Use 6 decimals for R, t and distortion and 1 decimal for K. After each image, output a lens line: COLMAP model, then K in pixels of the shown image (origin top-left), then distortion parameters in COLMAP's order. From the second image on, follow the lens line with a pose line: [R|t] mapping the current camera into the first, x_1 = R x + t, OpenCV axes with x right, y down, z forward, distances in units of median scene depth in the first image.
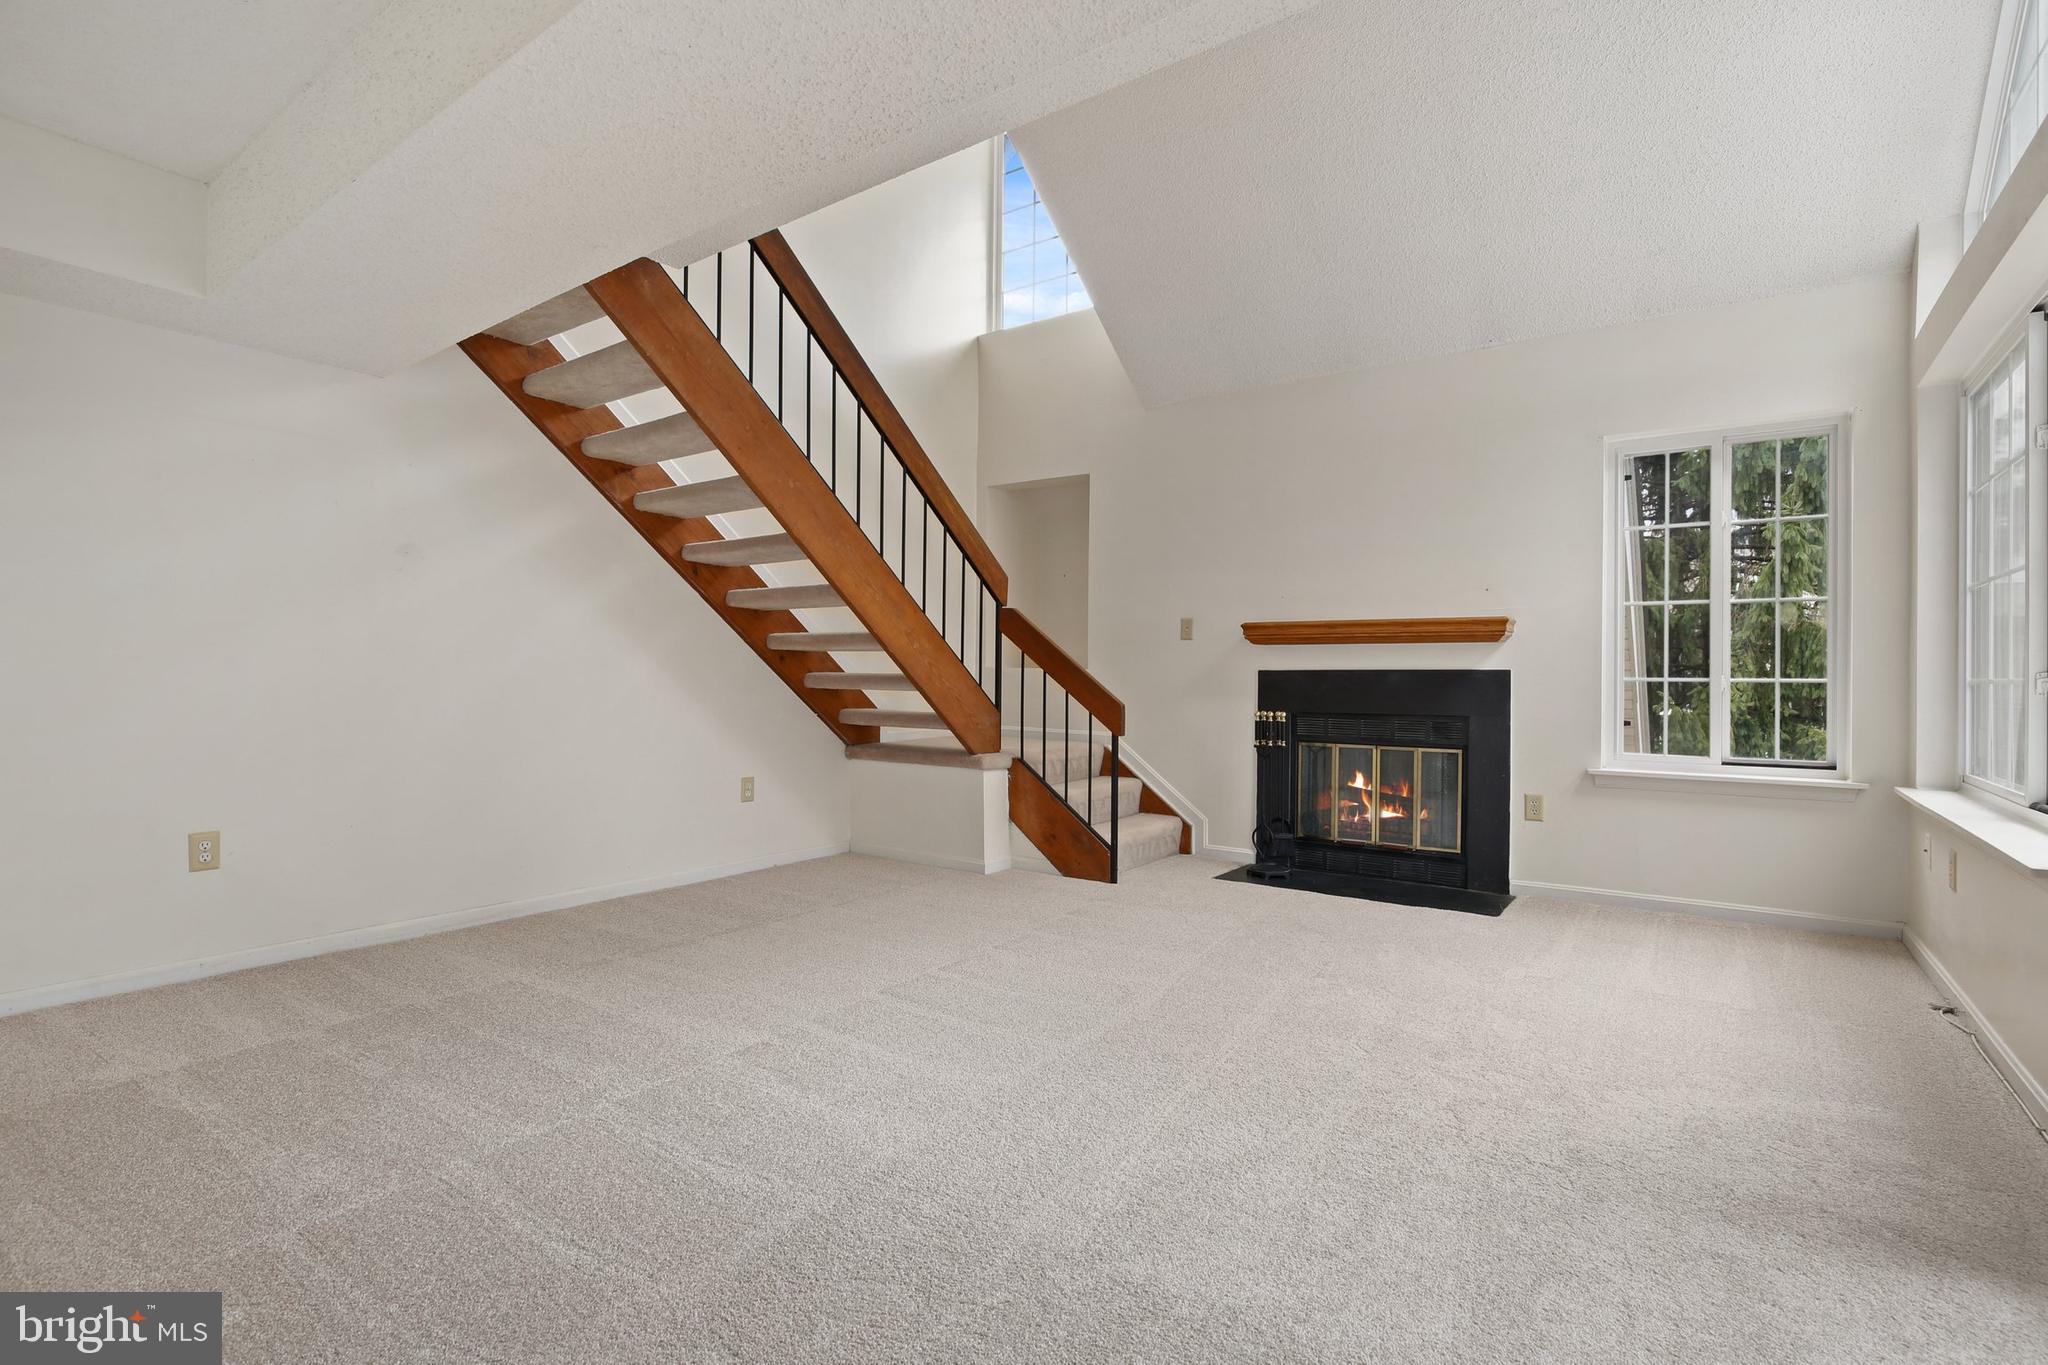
lens RADIAL K [[953.3, 0, 1021.7], [0, 953.3, 685.1], [0, 0, 1]] dist [-0.031405, 0.006253]
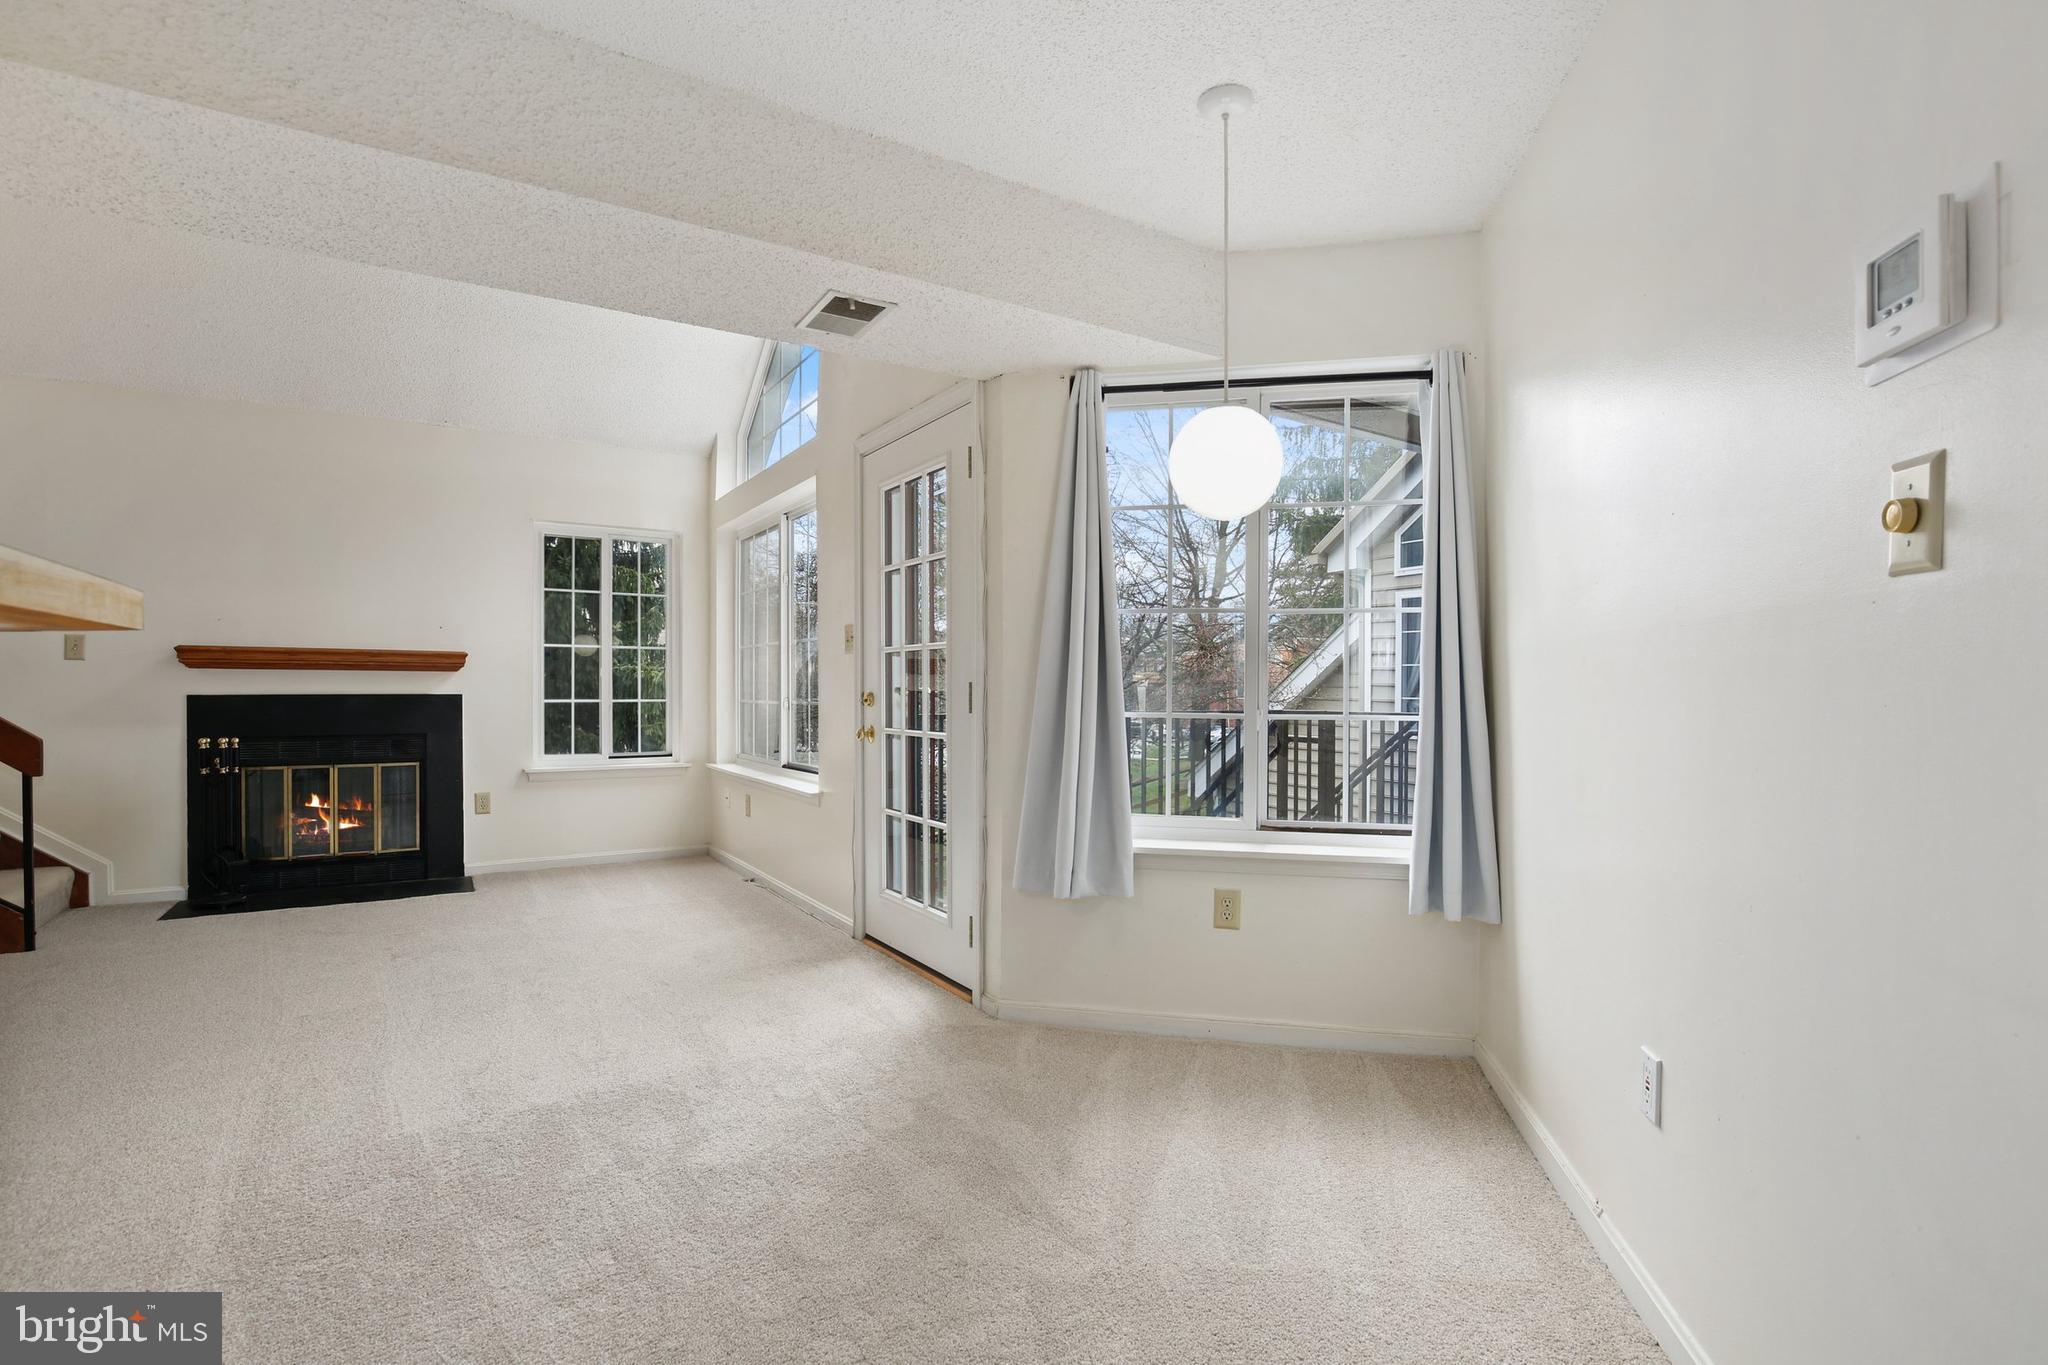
lens RADIAL K [[953.3, 0, 1016.6], [0, 953.3, 695.6], [0, 0, 1]] dist [-0.031405, 0.006253]
pose [[0.361472, -0.012010, 0.932306, -0.349248], [0.004788, 0.999928, 0.011025, -0.023111], [-0.932371, 0.000478, 0.361503, -0.111270]]
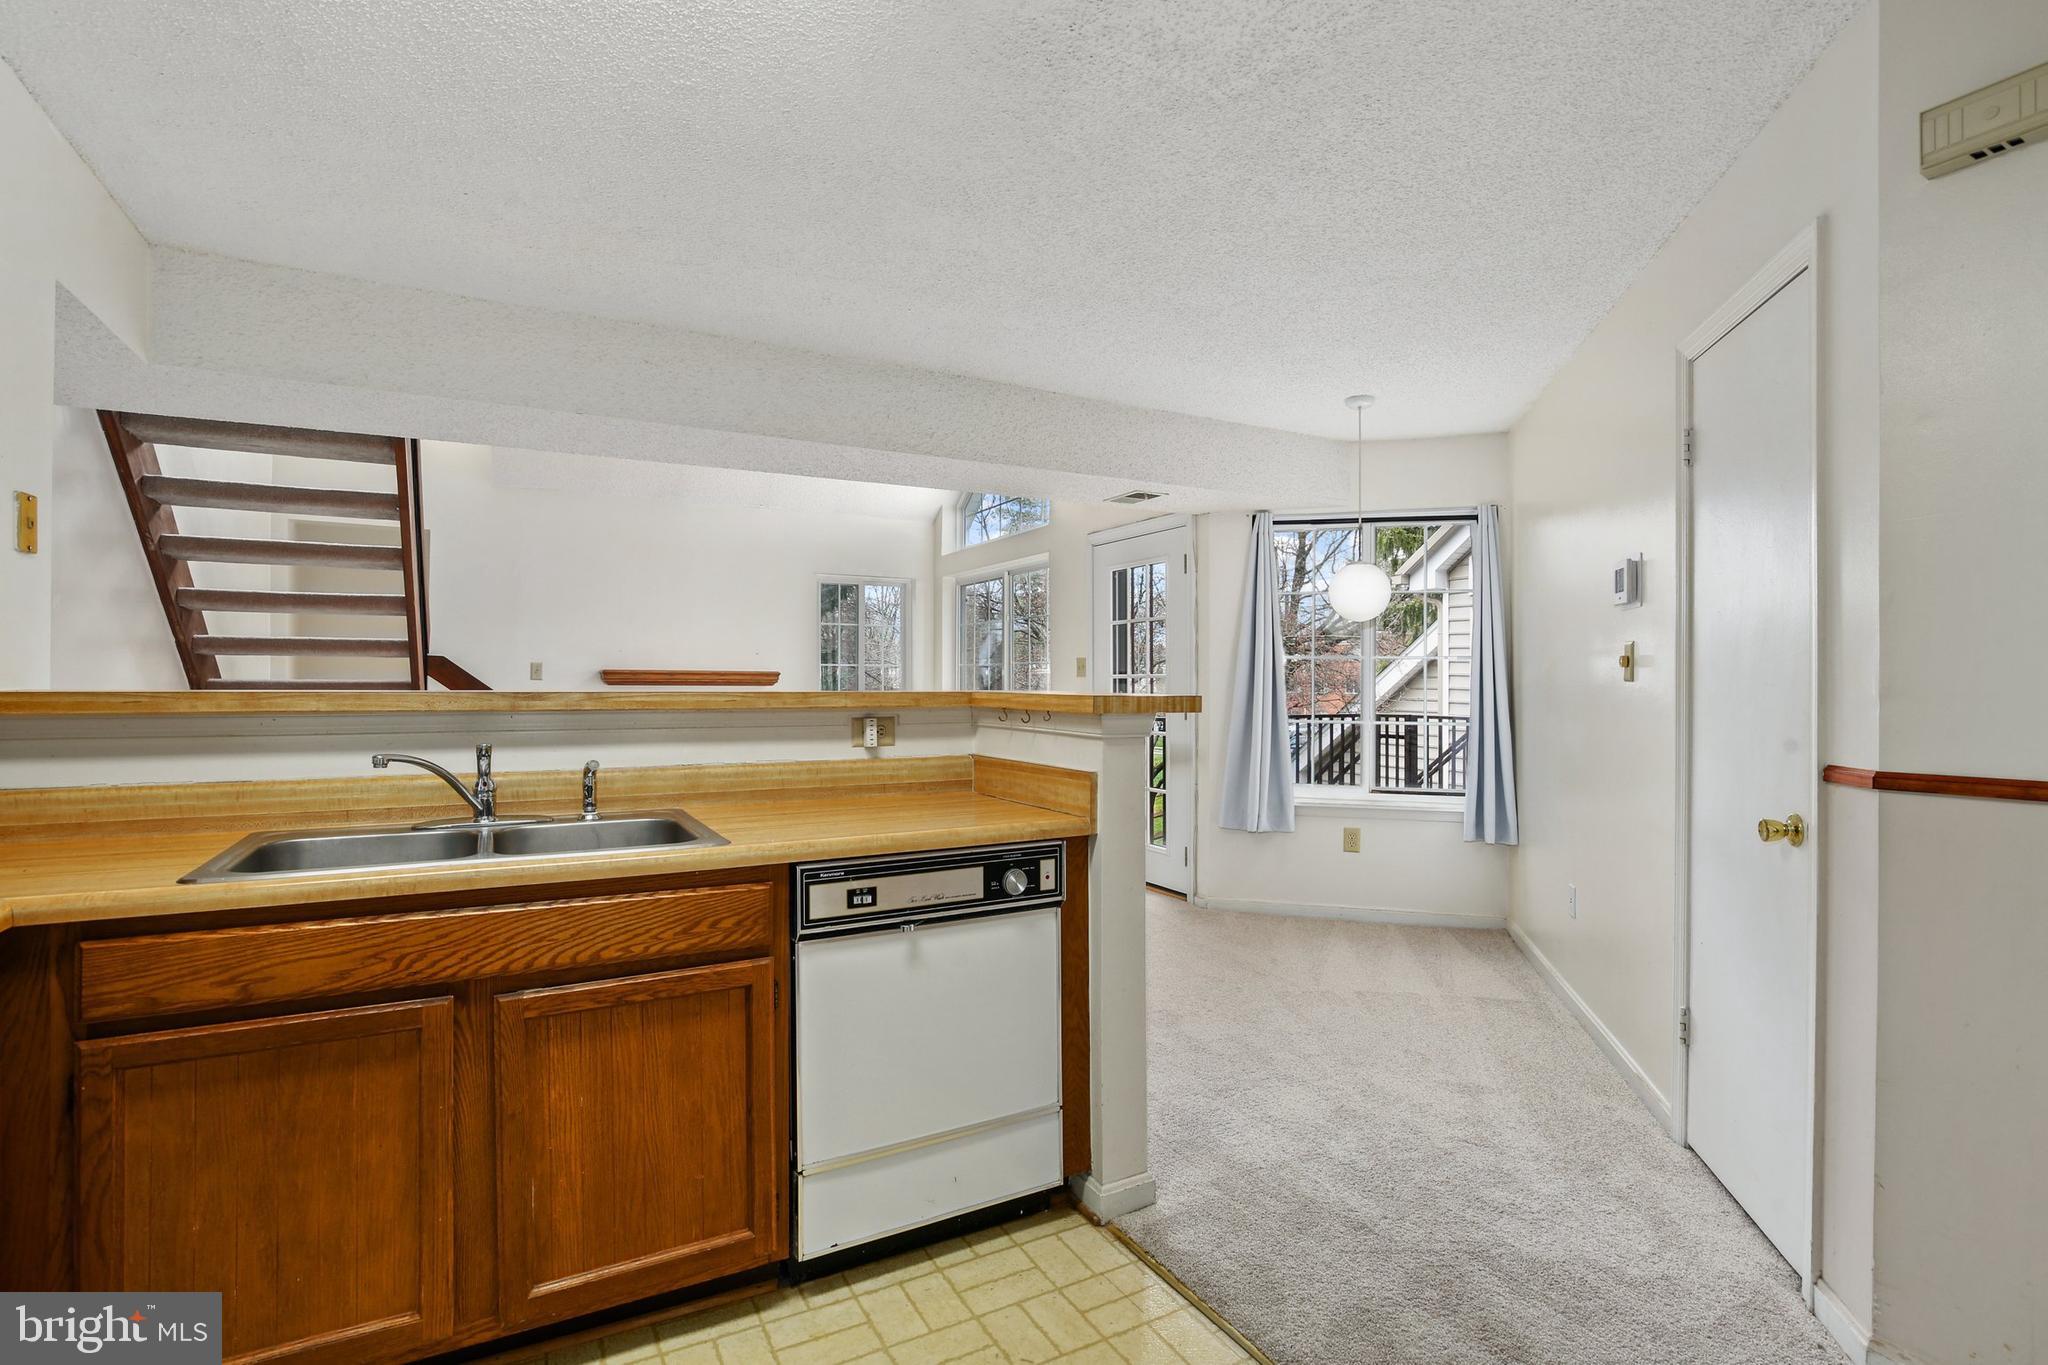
lens RADIAL K [[953.3, 0, 1026.3], [0, 953.3, 679.4], [0, 0, 1]] dist [-0.031405, 0.006253]
pose [[0.420991, -0.002494, 0.907061, -0.813314], [0.004609, 0.999989, 0.000610, -0.052110], [-0.907053, 0.003924, 0.420998, -0.128999]]
